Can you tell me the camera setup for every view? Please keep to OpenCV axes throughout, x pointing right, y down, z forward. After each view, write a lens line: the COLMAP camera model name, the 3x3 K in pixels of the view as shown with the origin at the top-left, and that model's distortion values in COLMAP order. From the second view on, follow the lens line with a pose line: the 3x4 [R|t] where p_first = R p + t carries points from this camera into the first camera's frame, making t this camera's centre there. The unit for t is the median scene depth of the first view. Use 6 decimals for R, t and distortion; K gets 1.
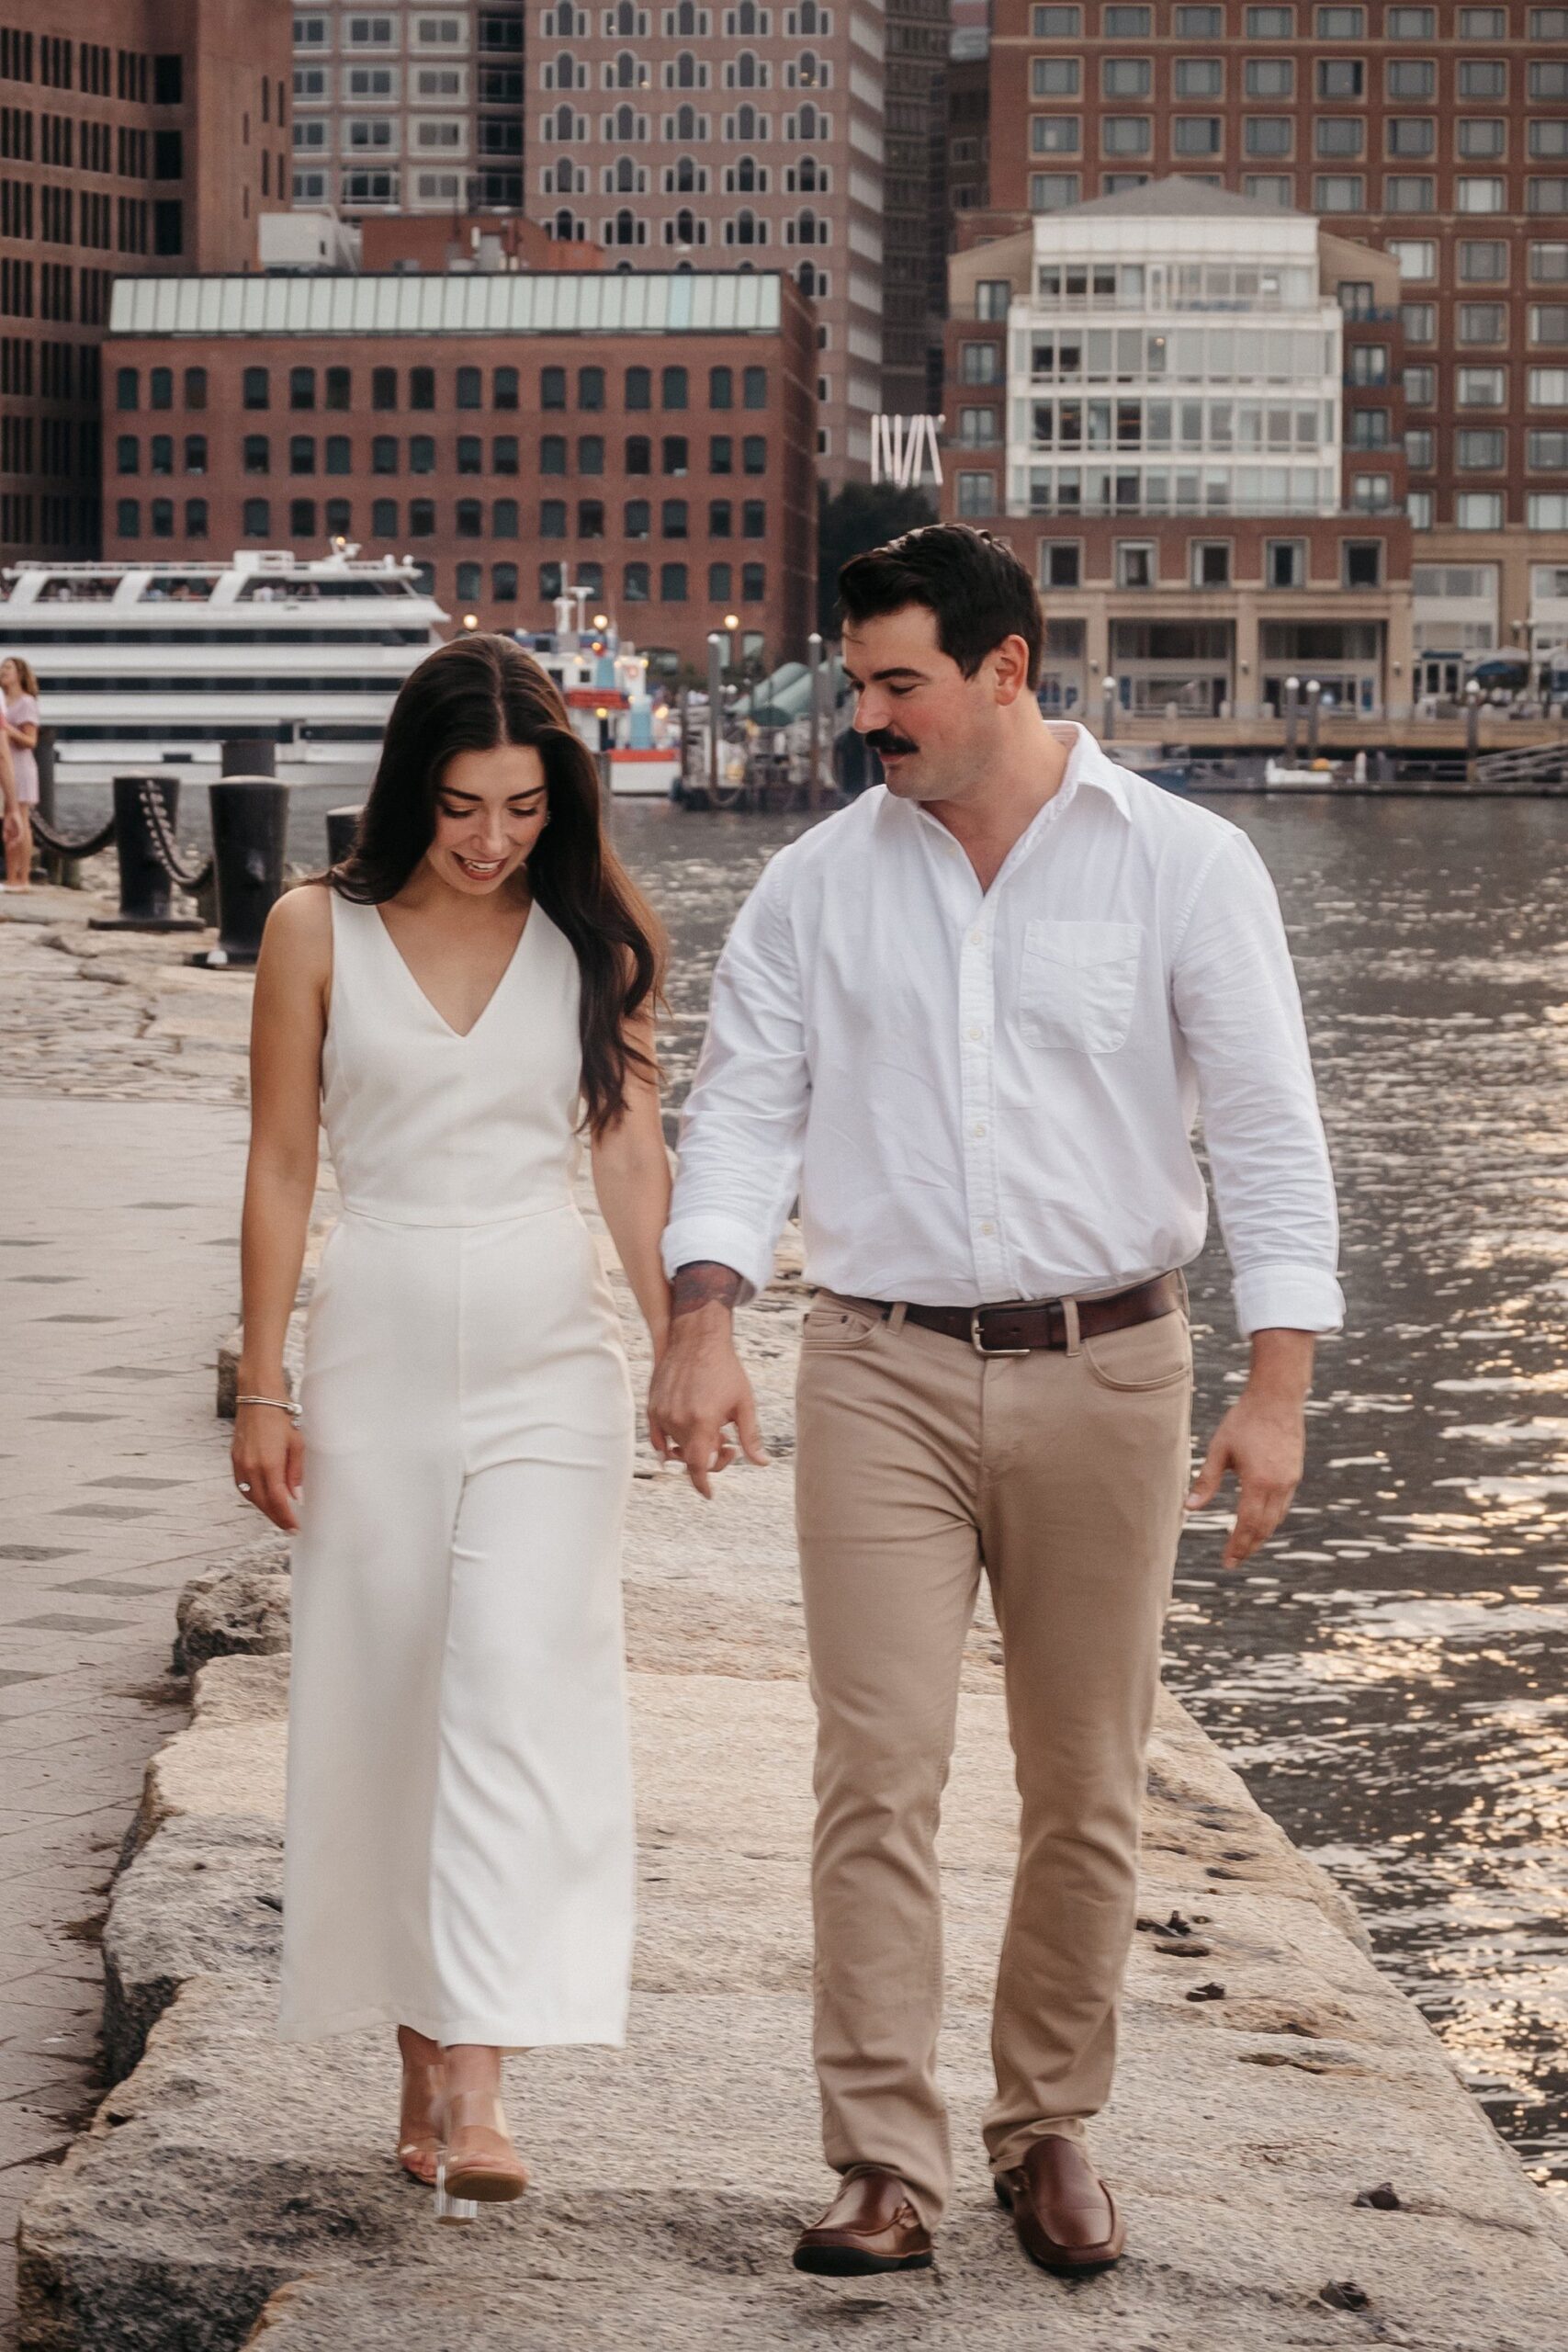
lens RADIAL K [[6627.0, 0, 784.8], [0, 6627.0, 1064.5], [0, 0, 1]] dist [-0.111907, 2.489333]
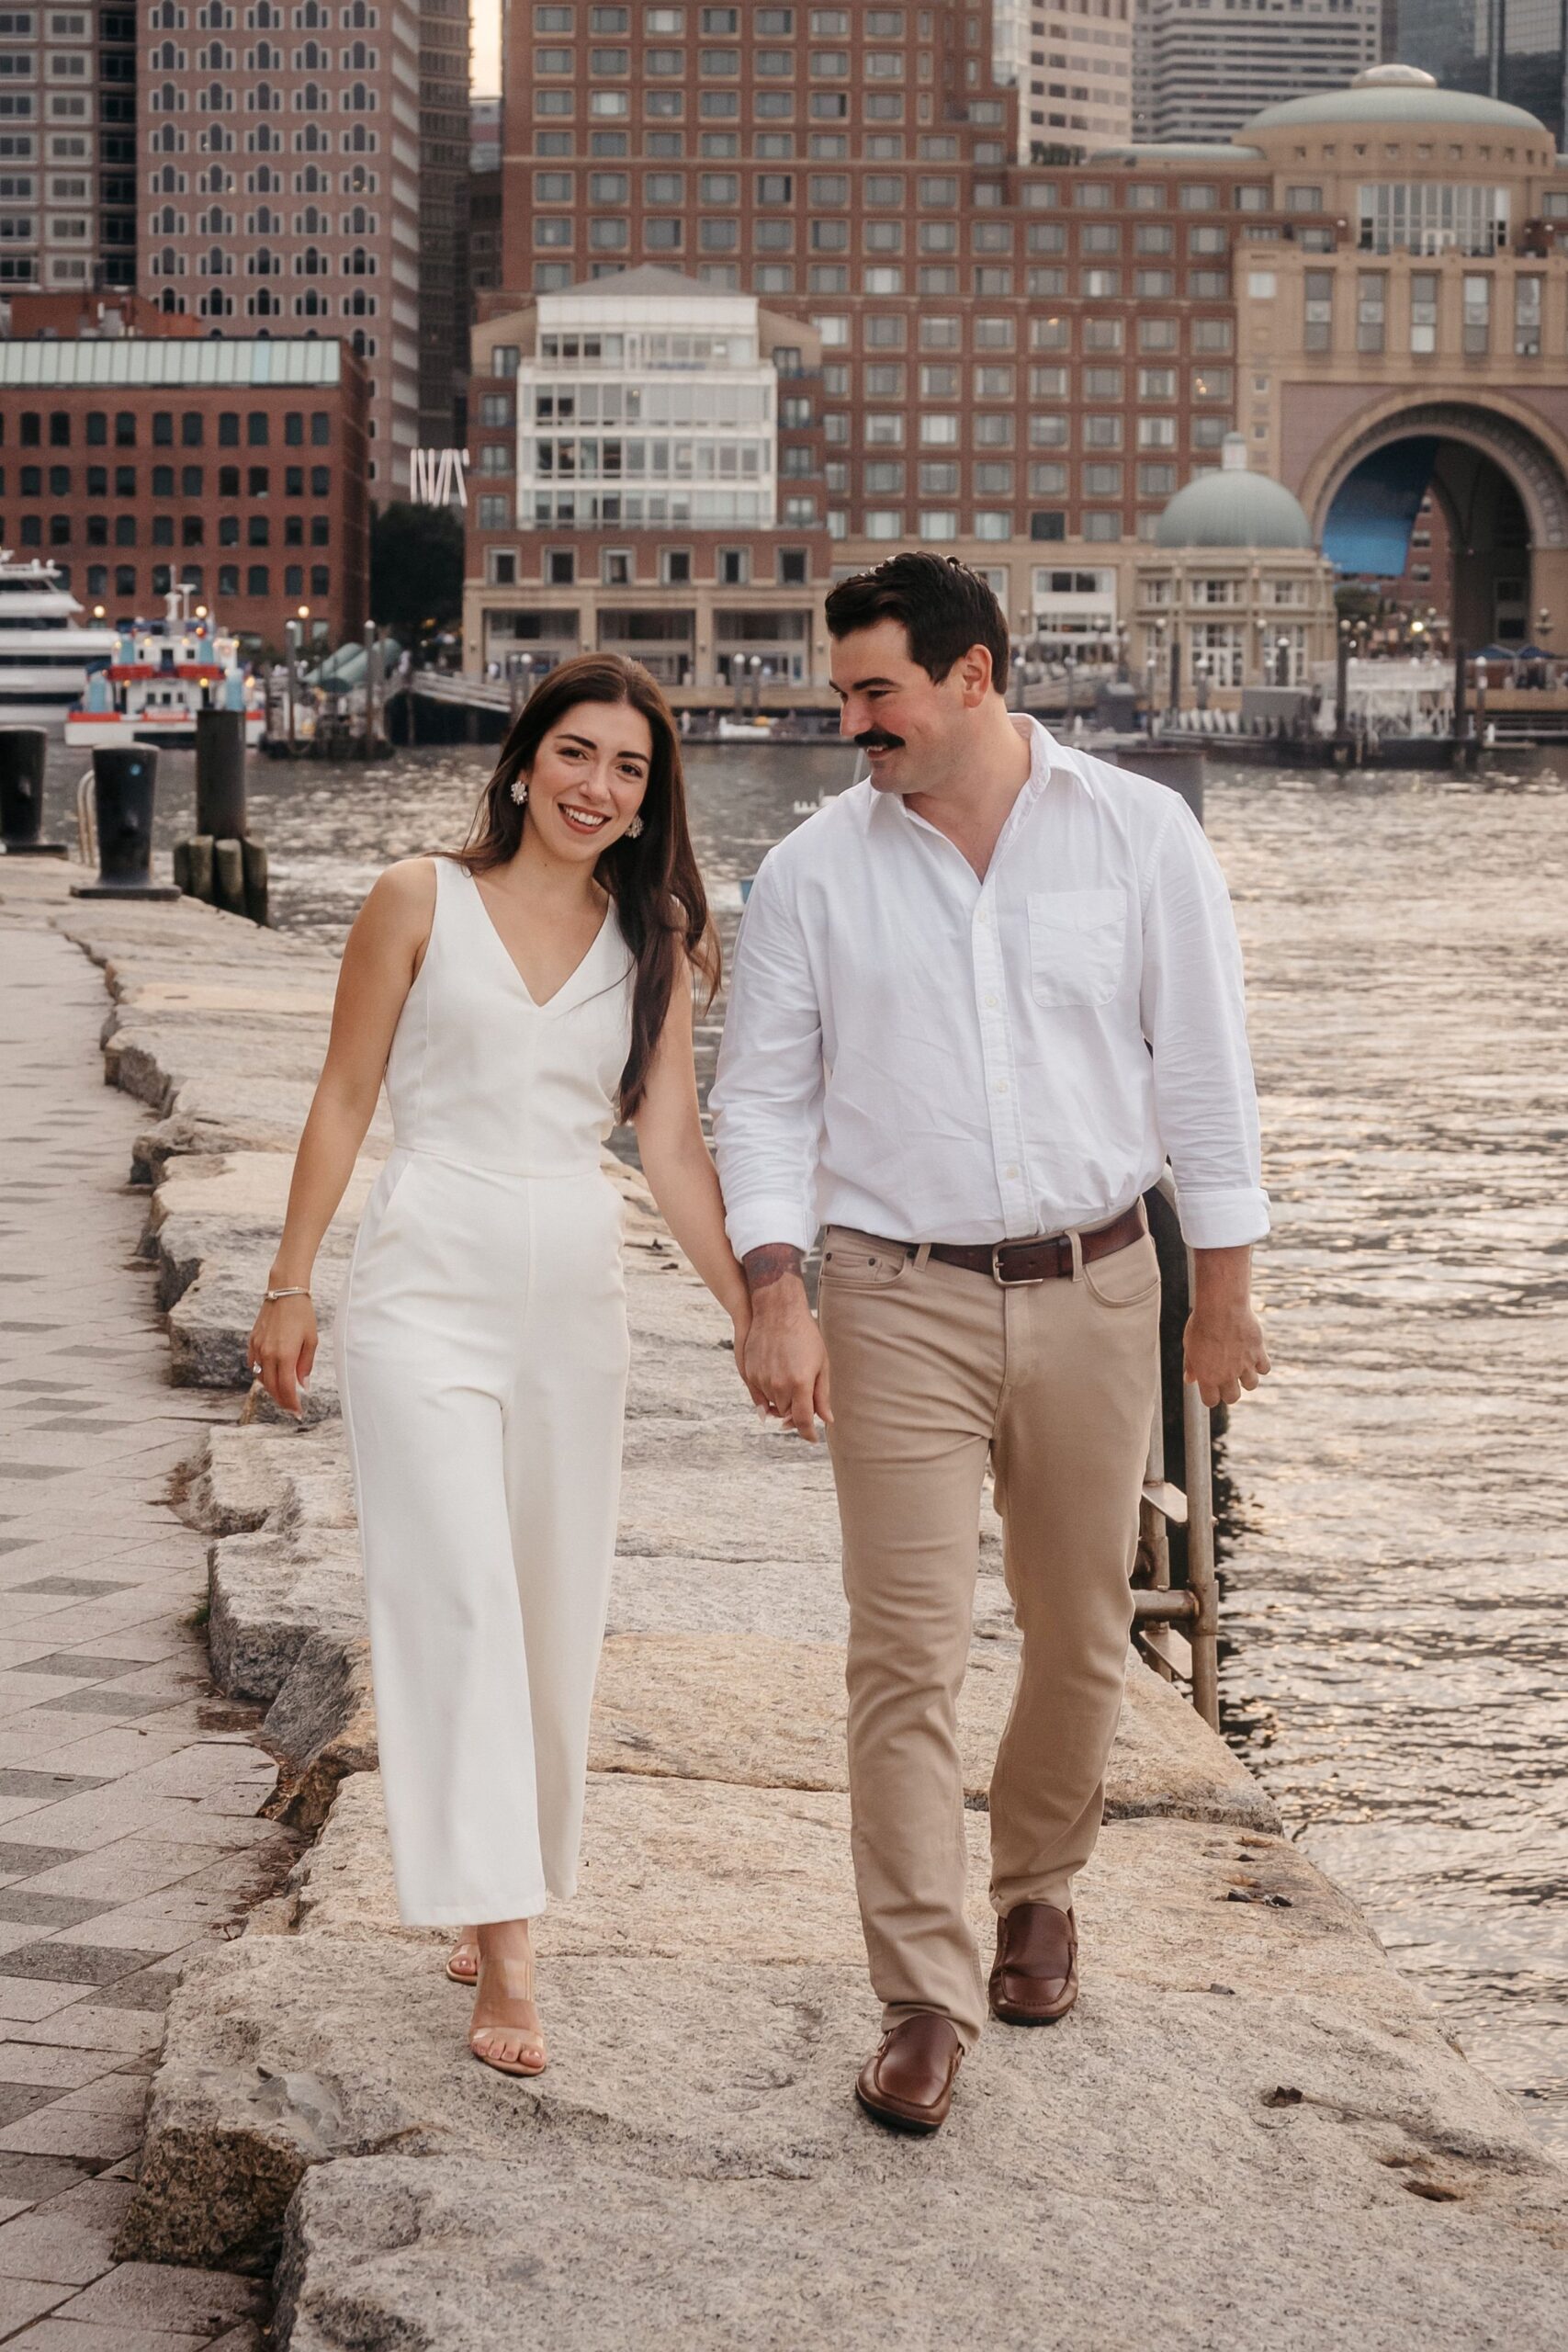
lens RADIAL K [[6627.0, 0, 784.8], [0, 6627.0, 1064.5], [0, 0, 1]] dist [-0.111907, 2.489333]
pose [[0.996828, -0.005757, 0.079378, -0.017362], [0.005404, 0.999975, 0.004658, 0.015458], [-0.079403, -0.004215, 0.996834, -0.286417]]
